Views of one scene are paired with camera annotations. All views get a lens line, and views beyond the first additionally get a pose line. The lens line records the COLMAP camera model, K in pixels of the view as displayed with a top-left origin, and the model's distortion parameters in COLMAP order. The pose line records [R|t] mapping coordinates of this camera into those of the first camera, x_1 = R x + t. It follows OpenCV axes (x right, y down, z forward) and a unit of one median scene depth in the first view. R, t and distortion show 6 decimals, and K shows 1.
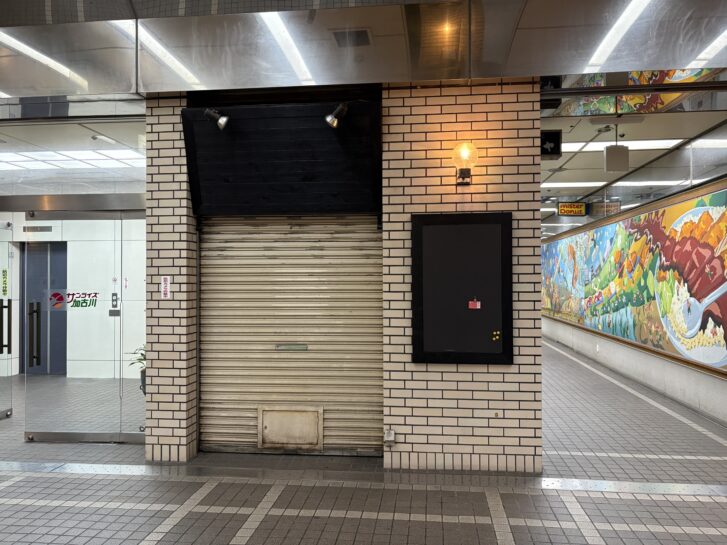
lens RADIAL K [[548.1, 0, 363.5], [0, 548.1, 272.5], [0, 0, 1]] dist [0.086687, -0.154297]
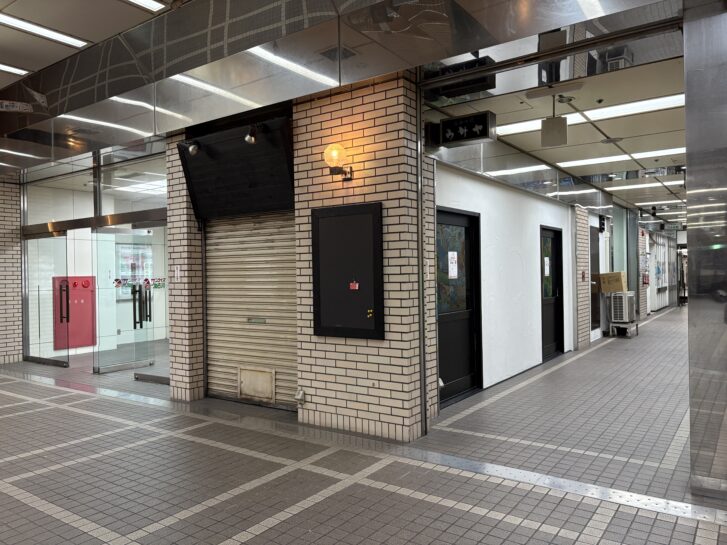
lens RADIAL K [[548.1, 0, 363.5], [0, 548.1, 272.5], [0, 0, 1]] dist [0.086687, -0.154297]
pose [[0.877856, -0.011169, -0.478794, 0.729202], [0.020535, 0.999686, 0.014331, 0.014452], [0.478484, -0.022413, 0.877810, 0.019469]]
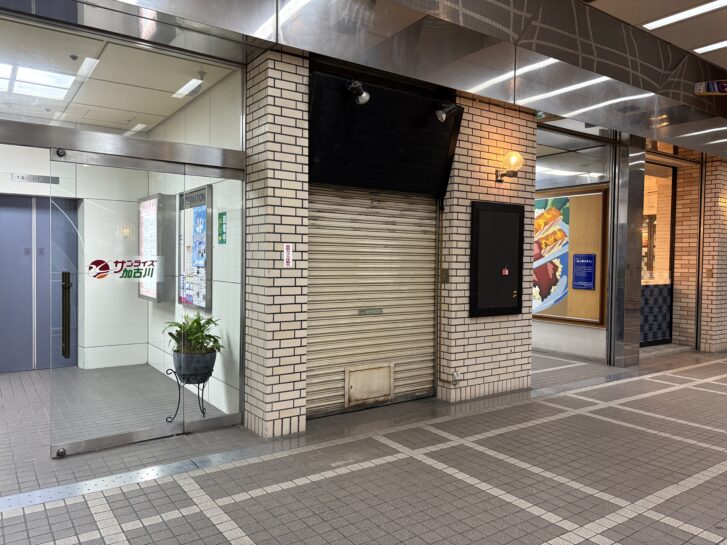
lens RADIAL K [[548.1, 0, 363.5], [0, 548.1, 272.5], [0, 0, 1]] dist [0.086687, -0.154297]
pose [[0.747764, -0.004453, 0.663950, -0.924622], [-0.024664, 0.999101, 0.034478, 0.021348], [-0.663506, -0.042157, 0.746982, 0.207639]]
